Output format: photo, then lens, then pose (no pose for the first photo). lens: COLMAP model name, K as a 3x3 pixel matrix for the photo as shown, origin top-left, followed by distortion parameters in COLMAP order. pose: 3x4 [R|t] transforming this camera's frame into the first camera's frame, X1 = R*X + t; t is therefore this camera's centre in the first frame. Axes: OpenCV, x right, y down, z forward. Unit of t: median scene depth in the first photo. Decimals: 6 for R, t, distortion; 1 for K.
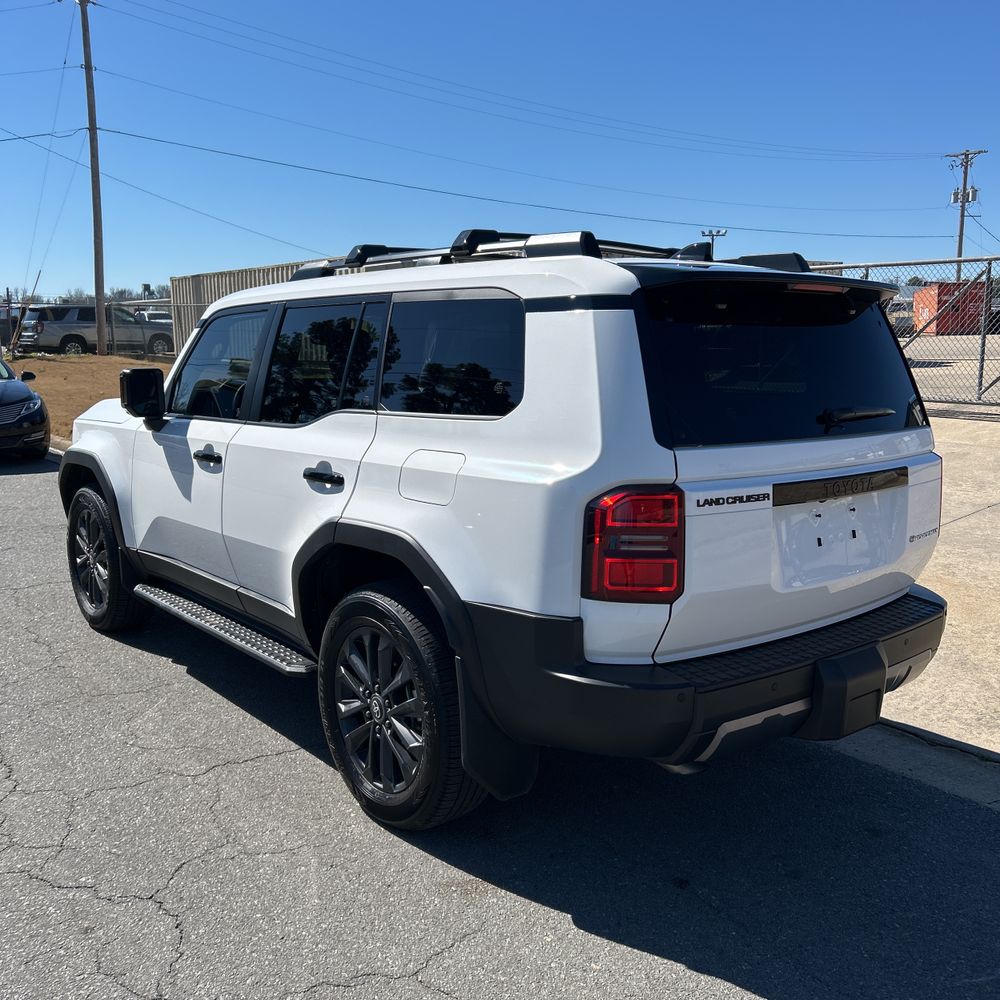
lens RADIAL K [[1017.3, 0, 500.4], [0, 1017.3, 486.0], [0, 0, 1]] dist [0.030794, -0.030434]
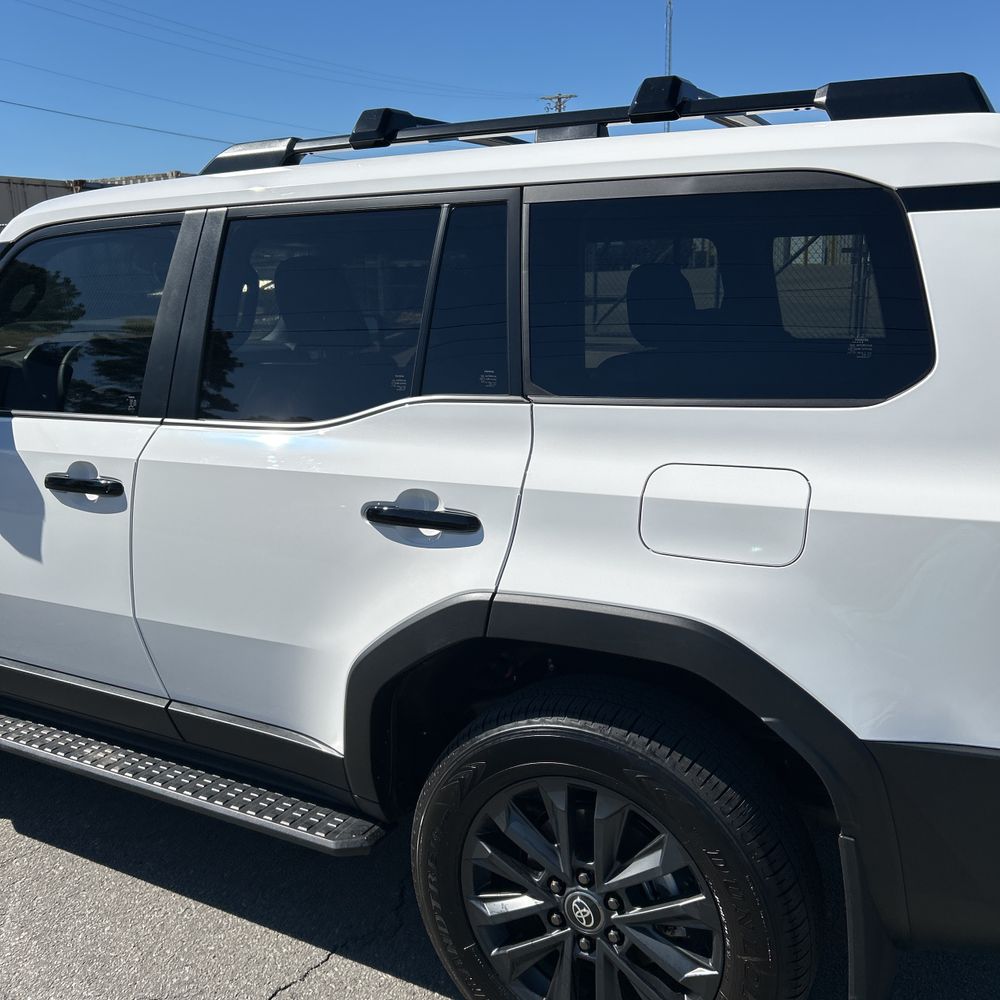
lens RADIAL K [[1017.3, 0, 500.4], [0, 1017.3, 486.0], [0, 0, 1]] dist [0.030794, -0.030434]
pose [[0.927280, -0.089243, 0.363576, -0.312048], [0.068196, 0.995189, 0.070348, -0.058409], [-0.368104, -0.040438, 0.928905, 0.429232]]
